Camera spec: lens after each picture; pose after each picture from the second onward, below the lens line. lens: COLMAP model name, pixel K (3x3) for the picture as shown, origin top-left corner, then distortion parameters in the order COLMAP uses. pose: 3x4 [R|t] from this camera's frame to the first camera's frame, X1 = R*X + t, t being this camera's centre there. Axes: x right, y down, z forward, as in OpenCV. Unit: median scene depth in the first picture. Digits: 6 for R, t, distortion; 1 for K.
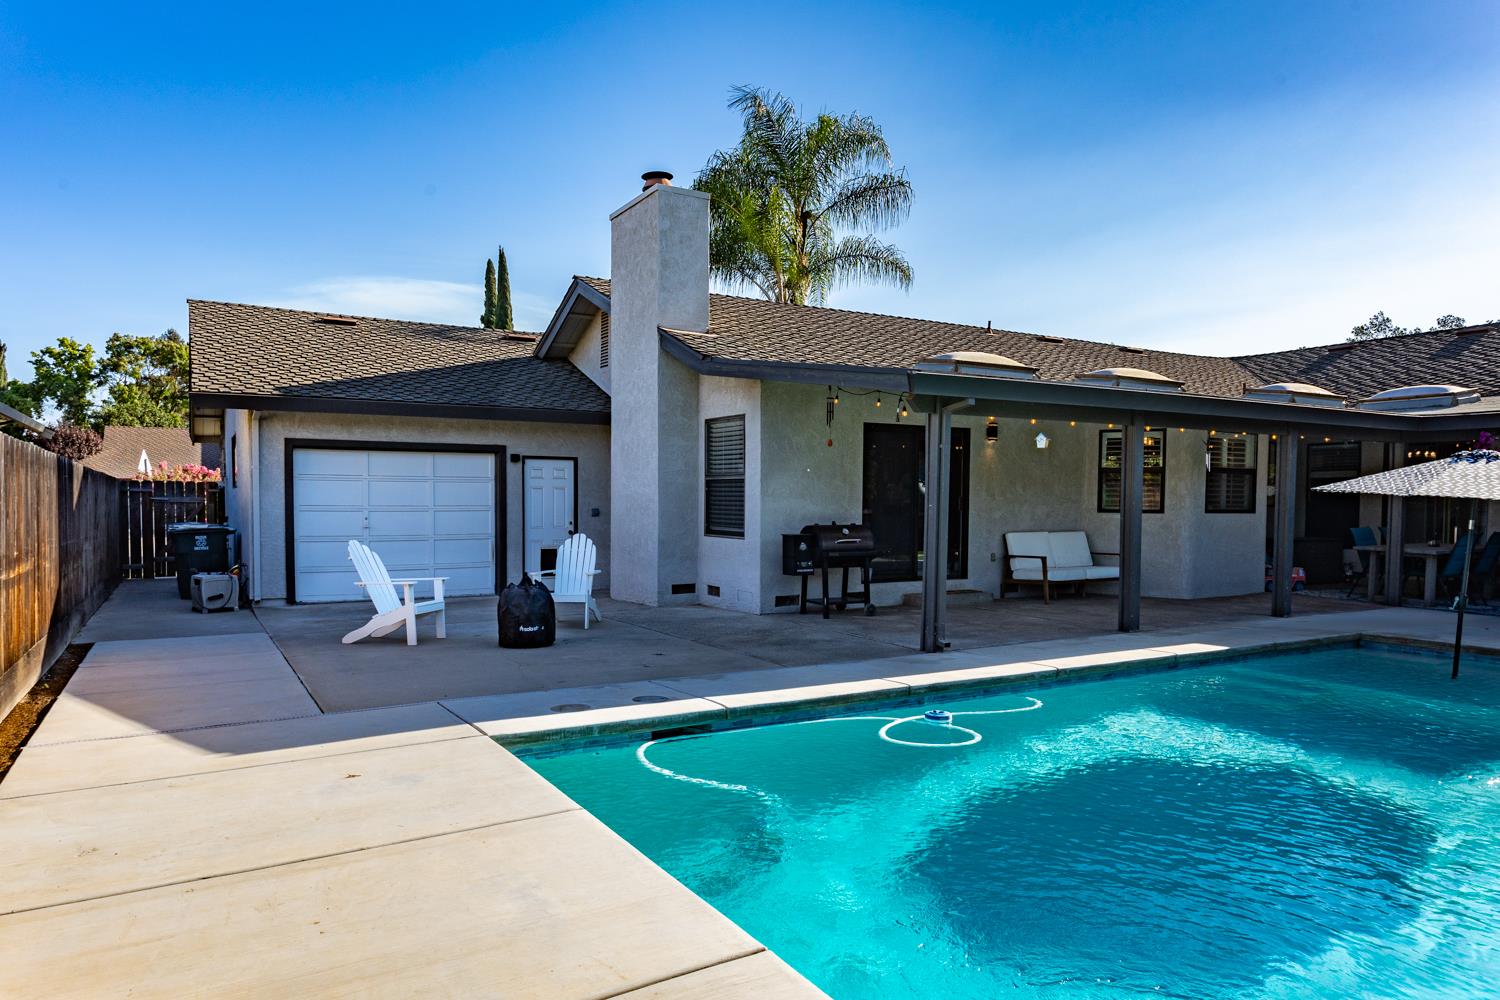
lens RADIAL K [[980.9, 0, 749.8], [0, 980.9, 500.8], [0, 0, 1]] dist [0.000703, 0.000067]
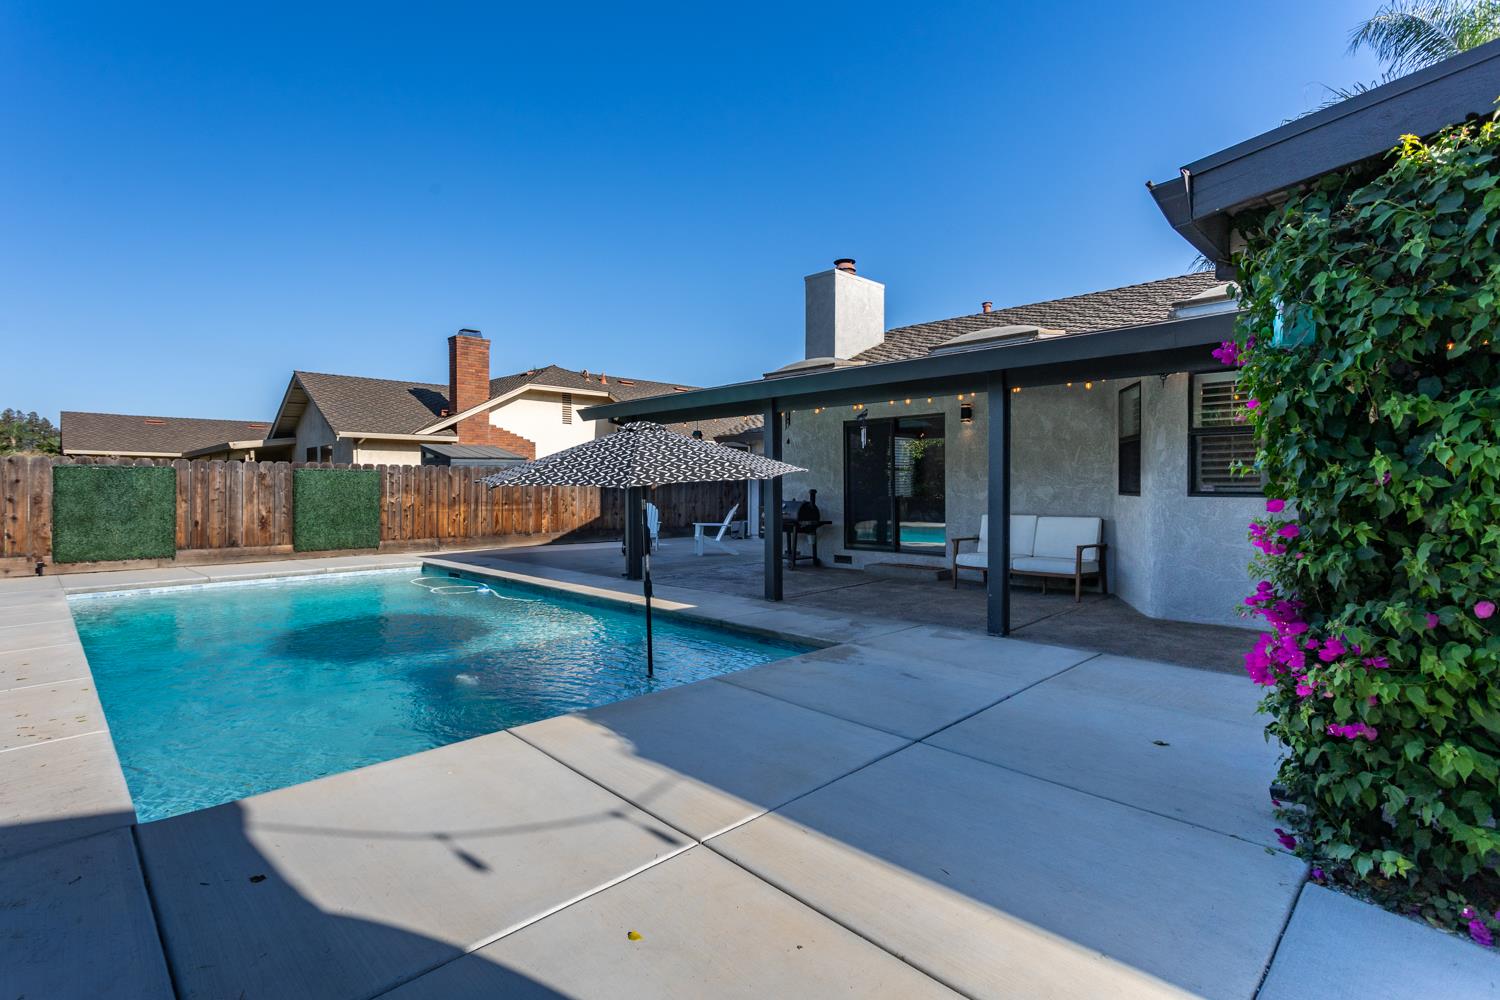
lens RADIAL K [[728.1, 0, 748.0], [0, 728.1, 491.9], [0, 0, 1]] dist [0.002467, 0.002551]
pose [[0.246775, 0.001965, -0.969071, 0.881647], [0.001693, 0.999996, 0.002459, 0.007852], [0.969071, -0.002248, 0.246770, 0.581527]]
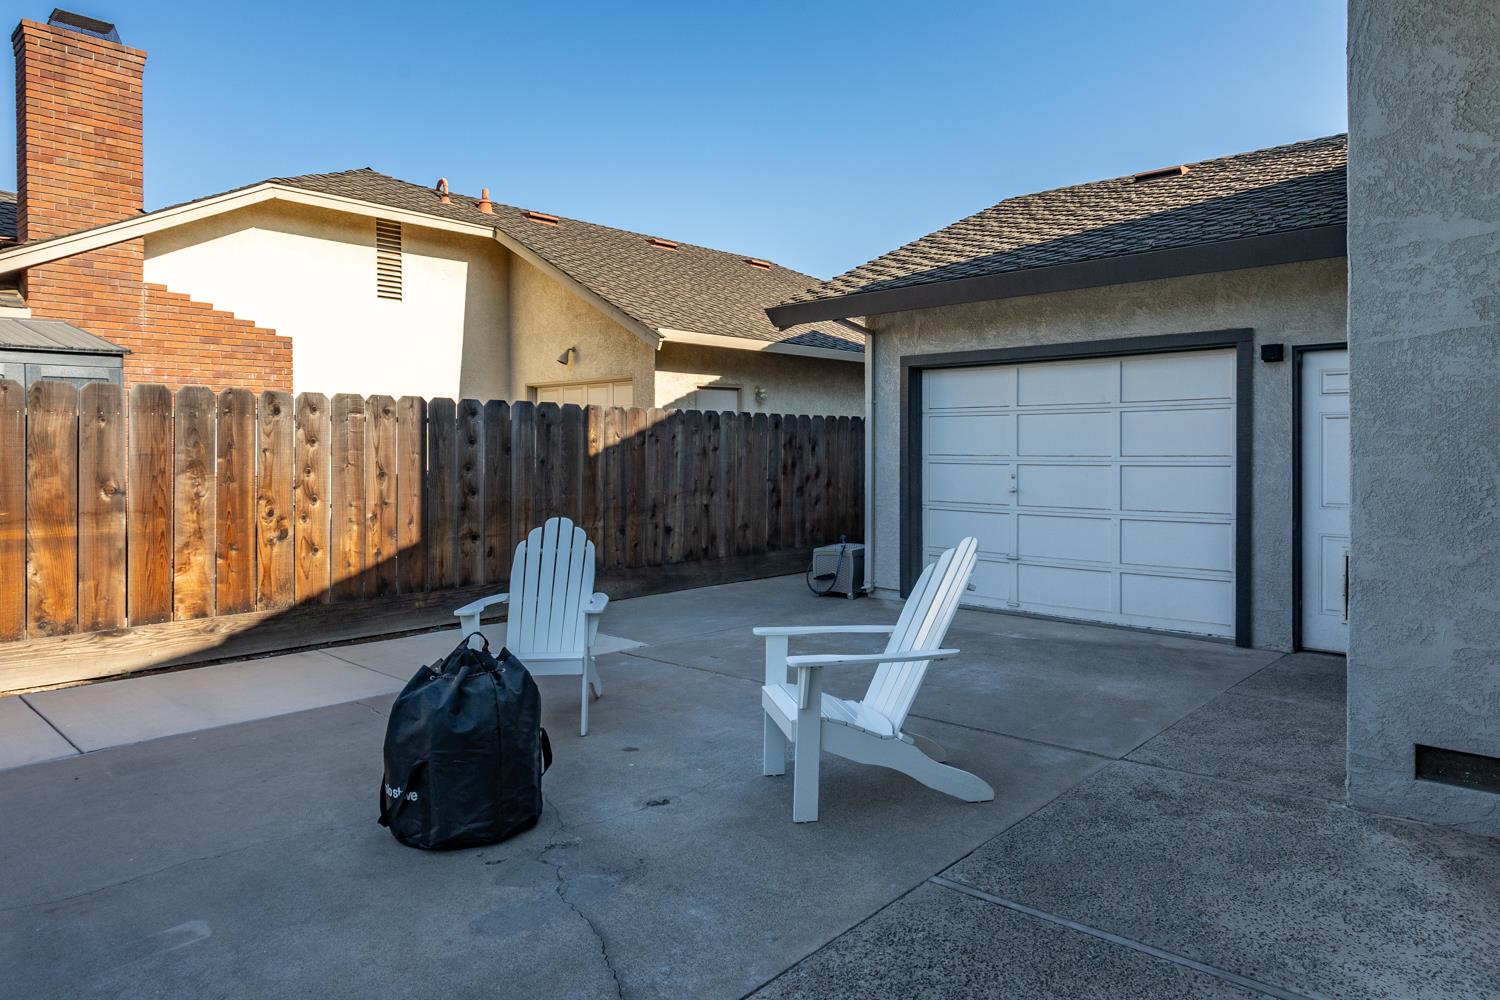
lens RADIAL K [[920.9, 0, 790.2], [0, 920.9, 459.8], [0, 0, 1]] dist [0.003689, -0.000449]
pose [[0.297337, 0.008368, -0.954736, 0.111003], [0.003562, 0.999945, 0.009874, 0.001183], [0.954766, -0.006337, 0.297291, 0.693931]]
